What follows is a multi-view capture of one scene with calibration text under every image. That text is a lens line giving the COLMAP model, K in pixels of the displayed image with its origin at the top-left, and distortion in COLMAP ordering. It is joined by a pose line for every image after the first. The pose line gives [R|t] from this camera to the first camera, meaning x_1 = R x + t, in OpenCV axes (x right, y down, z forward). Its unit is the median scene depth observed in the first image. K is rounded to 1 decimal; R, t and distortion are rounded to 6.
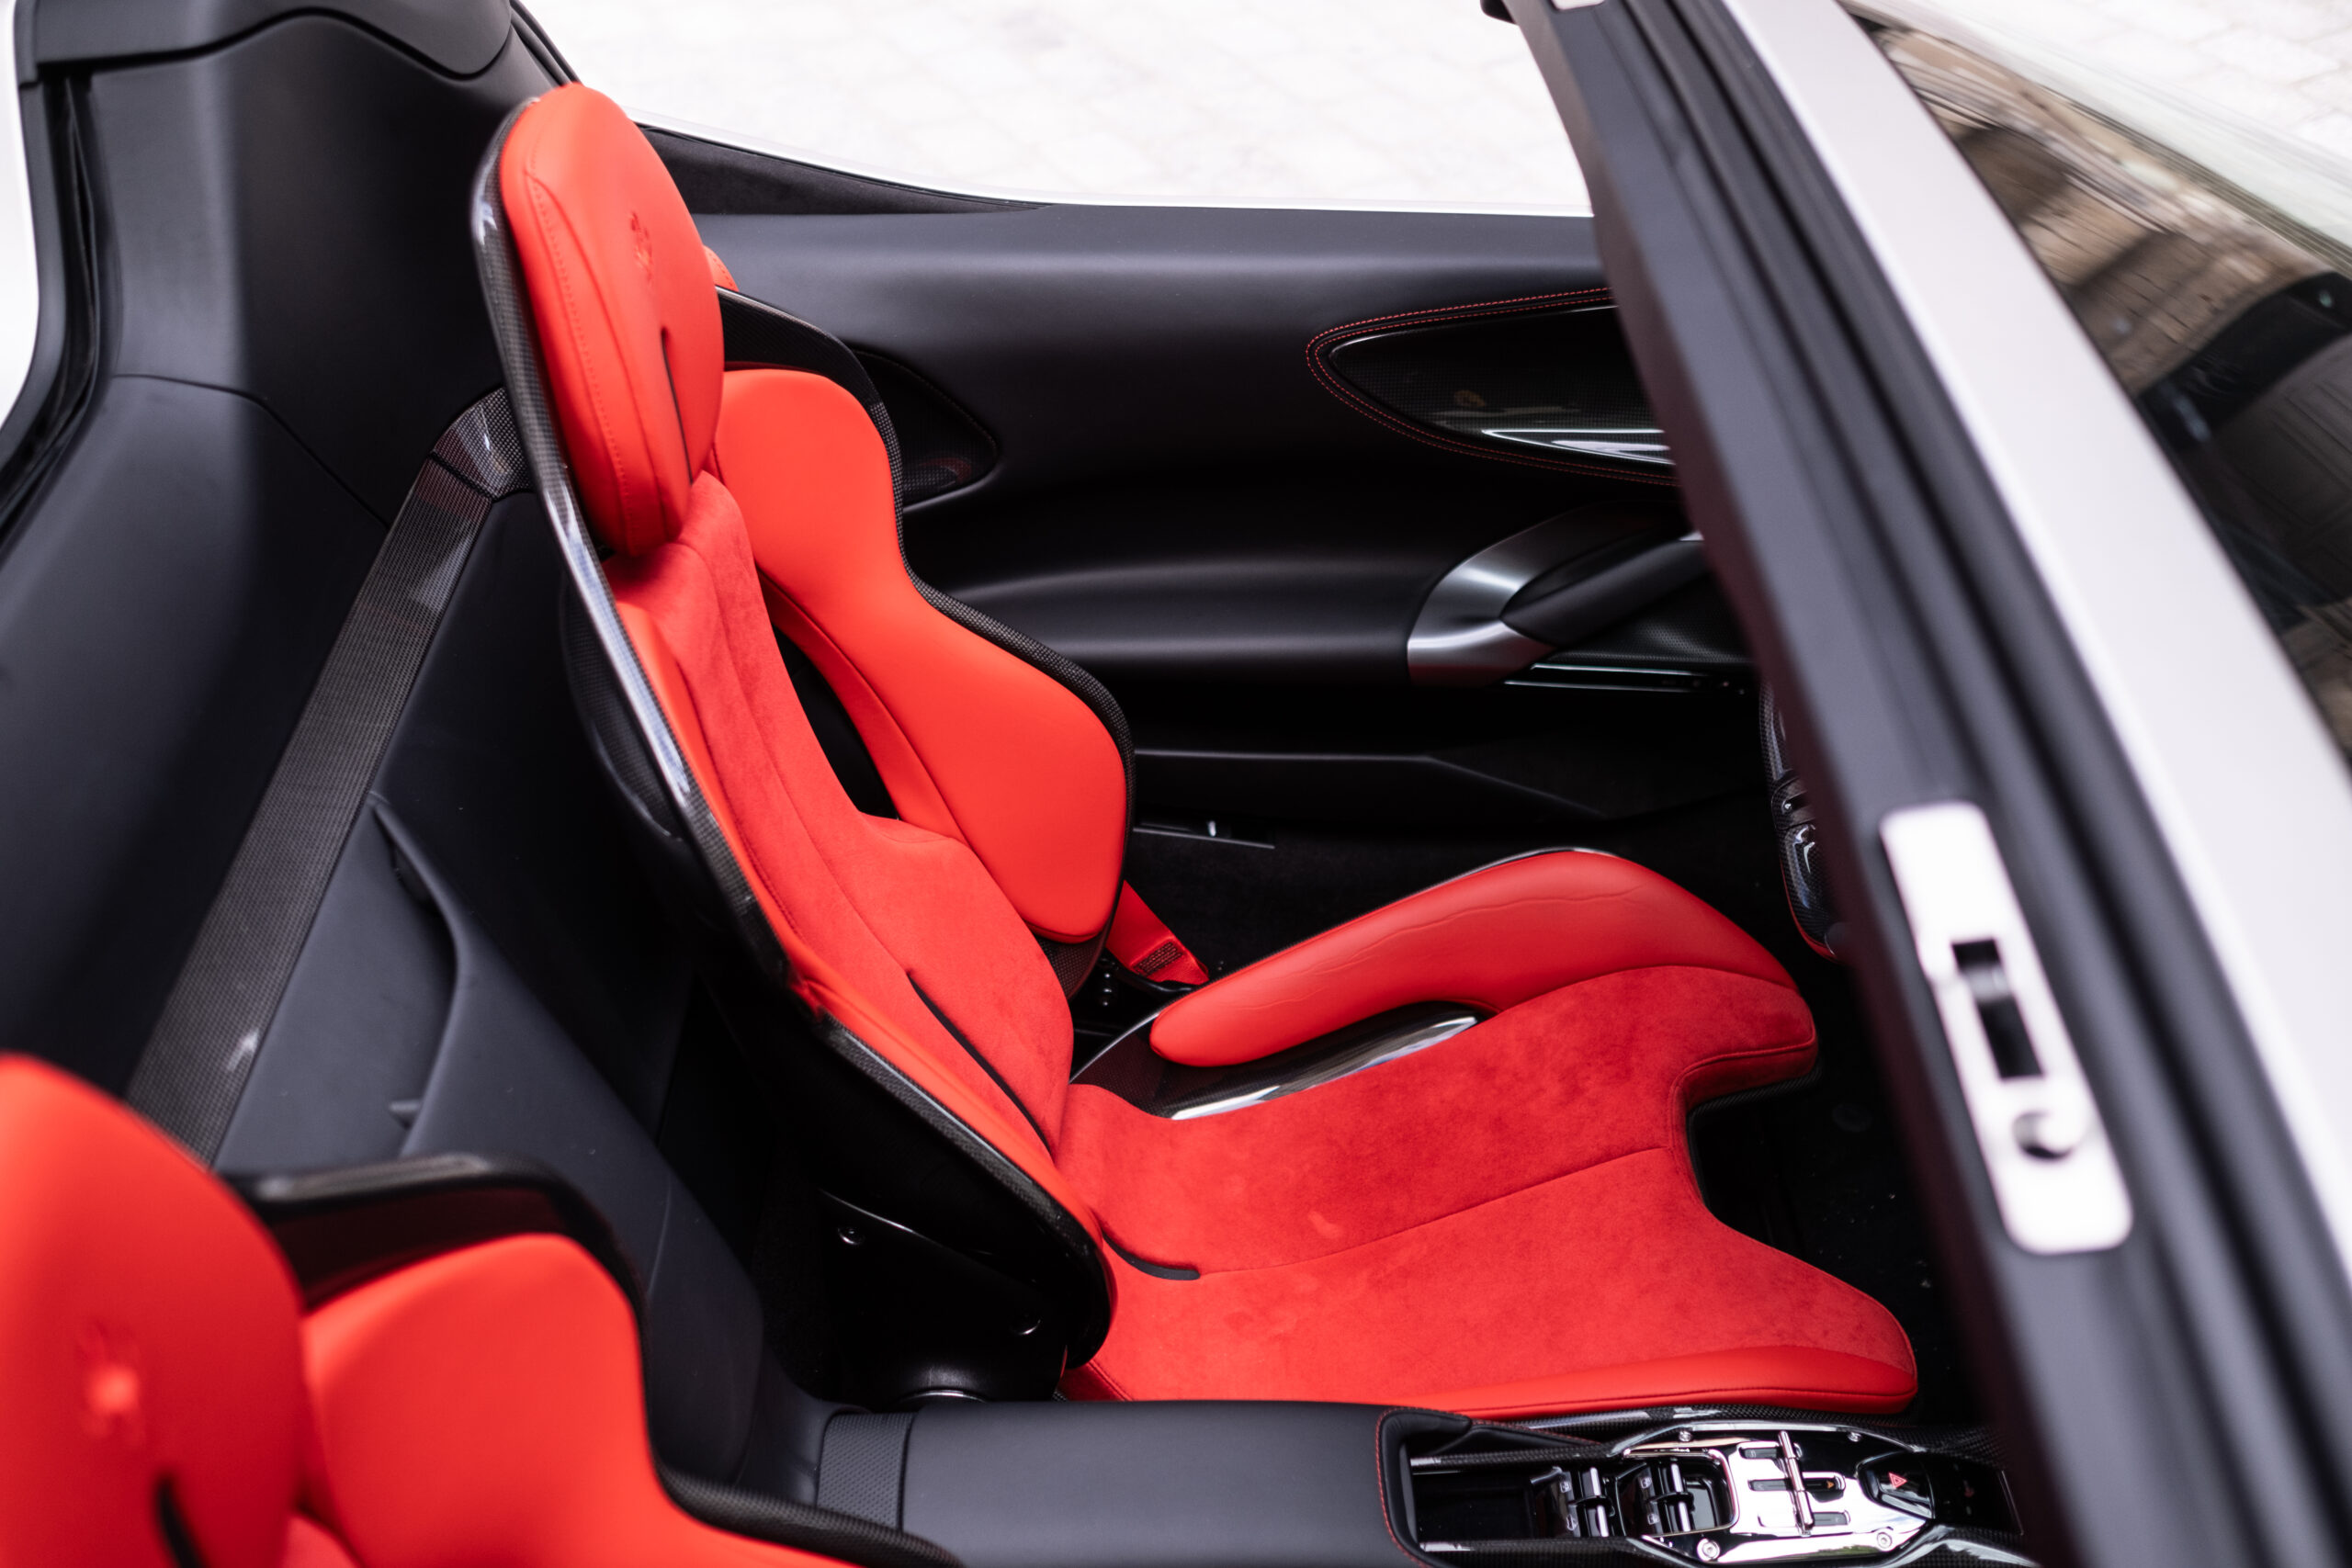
lens RADIAL K [[2388.4, 0, 1173.4], [0, 2388.4, 786.9], [0, 0, 1]] dist [-0.044069, 0.000000]
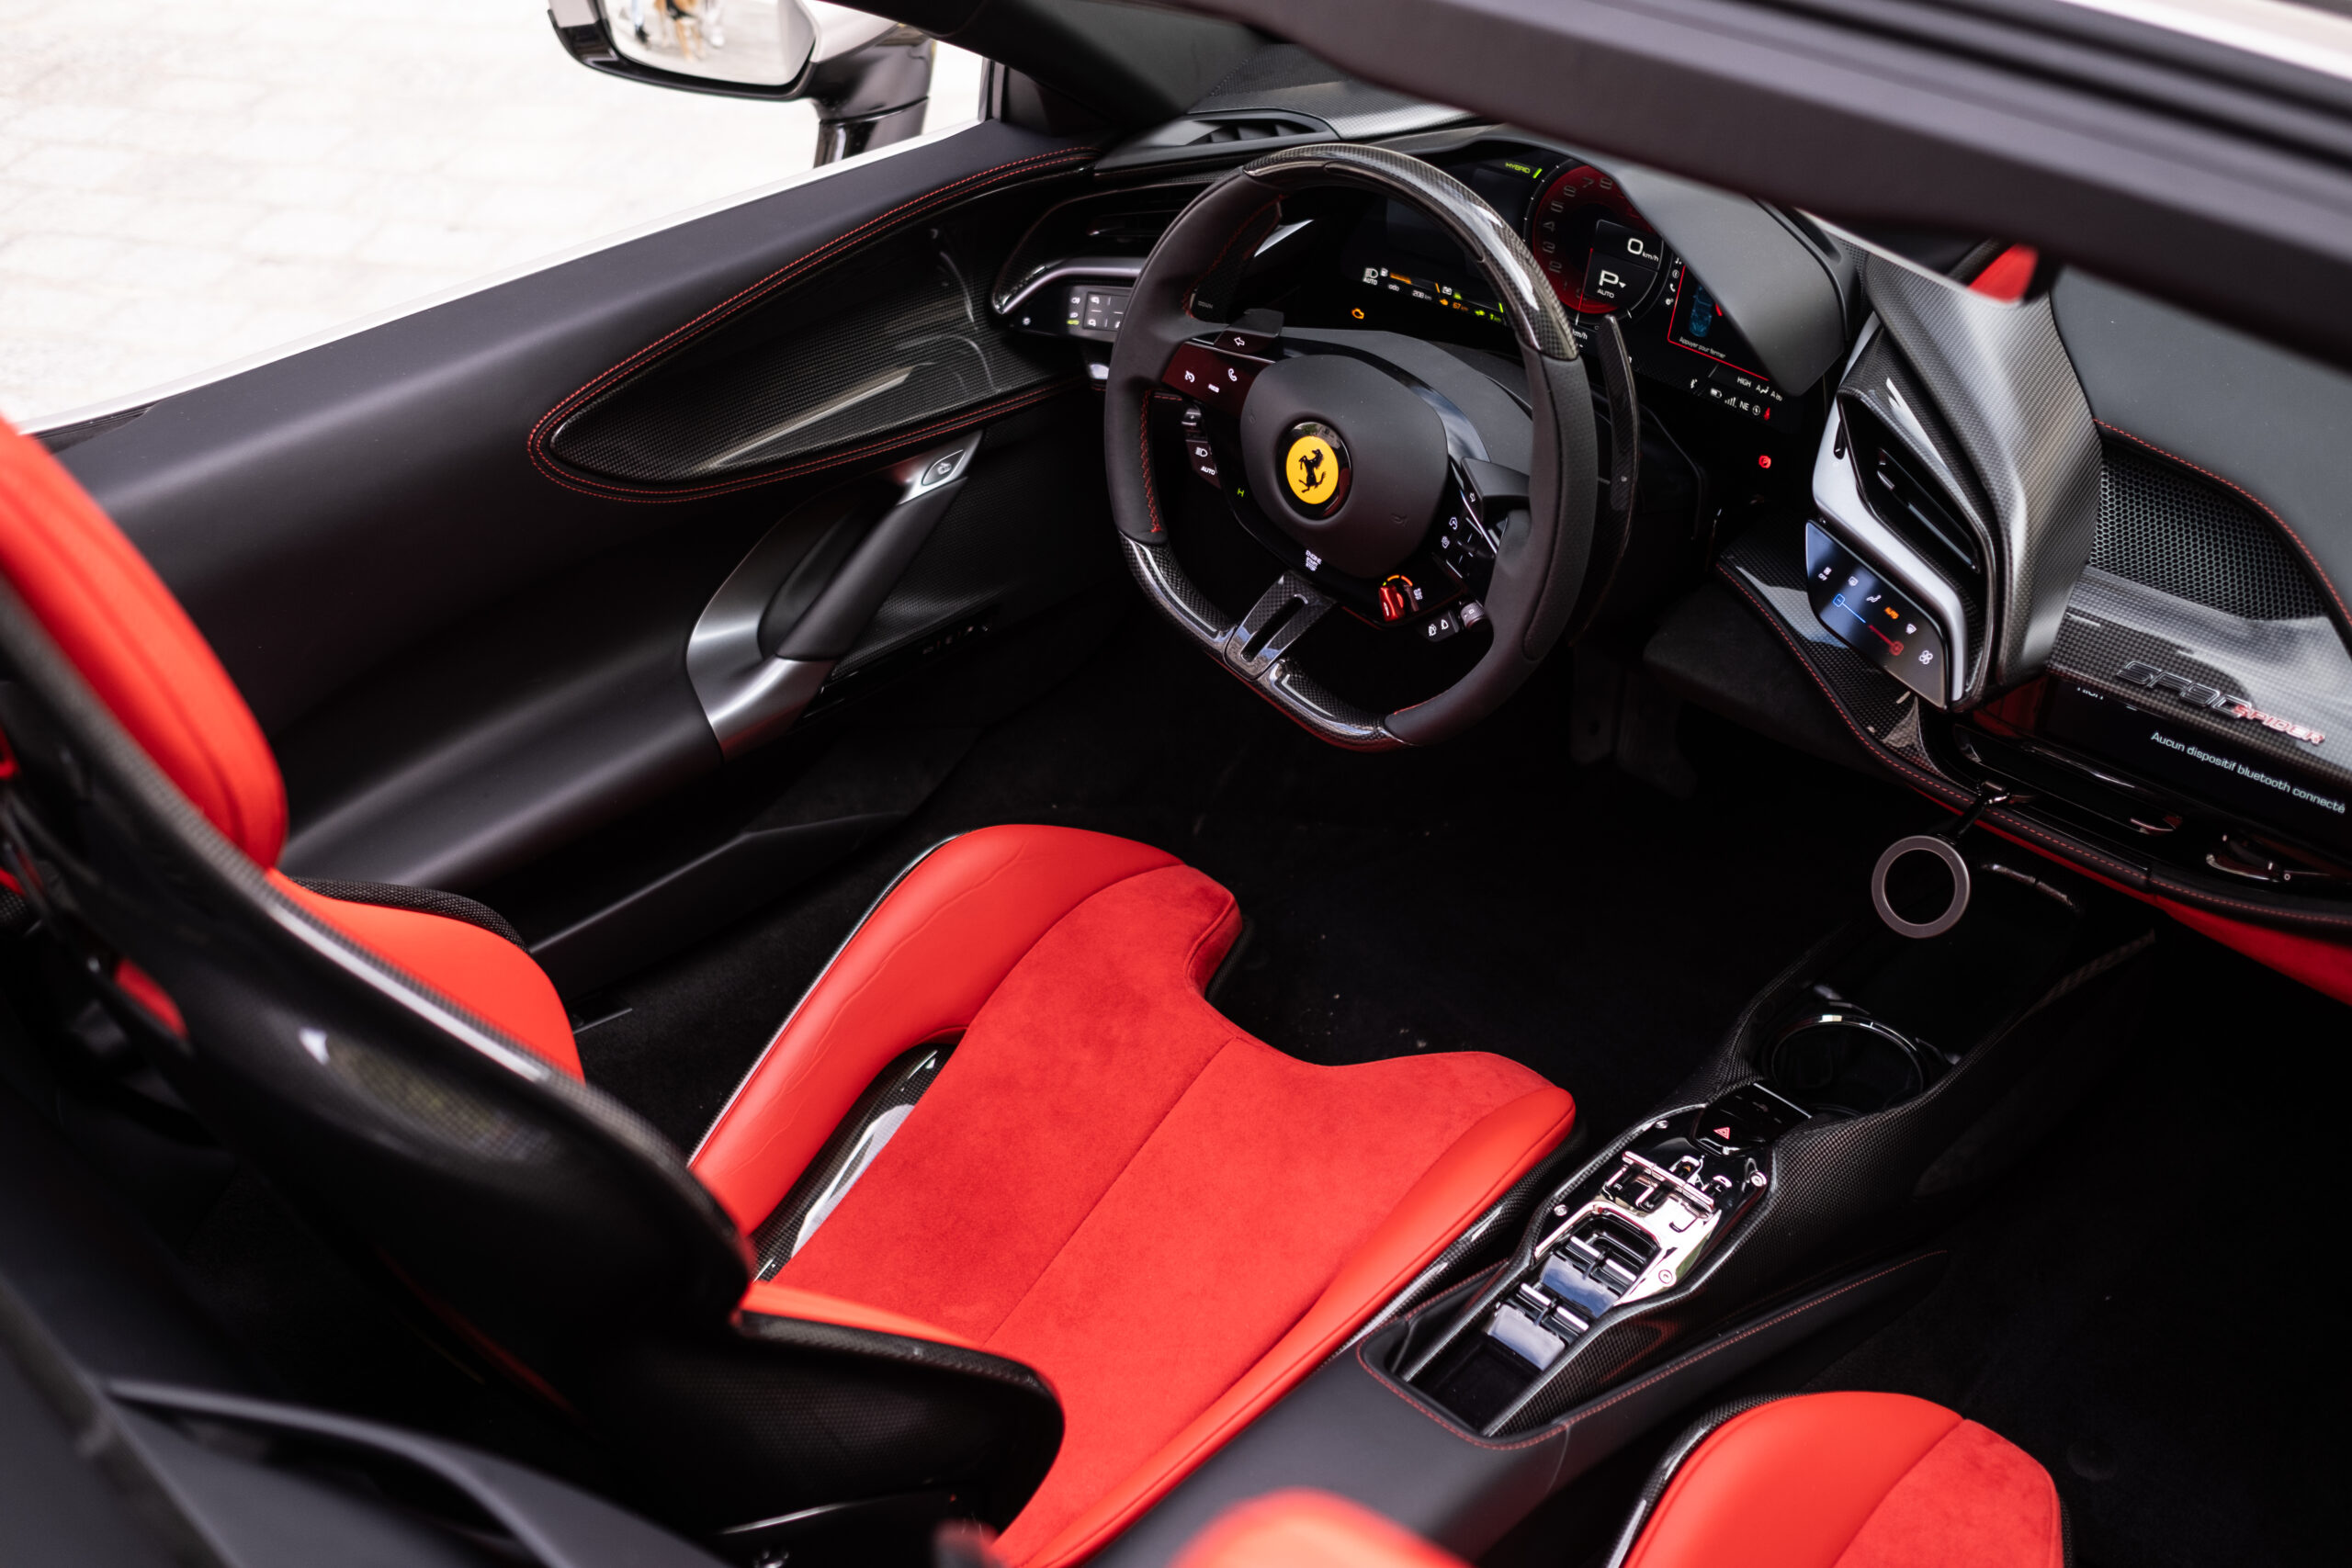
lens RADIAL K [[2388.4, 0, 1179.9], [0, 2388.4, 779.8], [0, 0, 1]] dist [-0.044069, 0.000000]
pose [[0.708235, -0.432323, 0.558122, -0.303049], [0.457870, 0.883035, 0.102982, -0.053650], [-0.537362, 0.182612, 0.823344, 0.166144]]
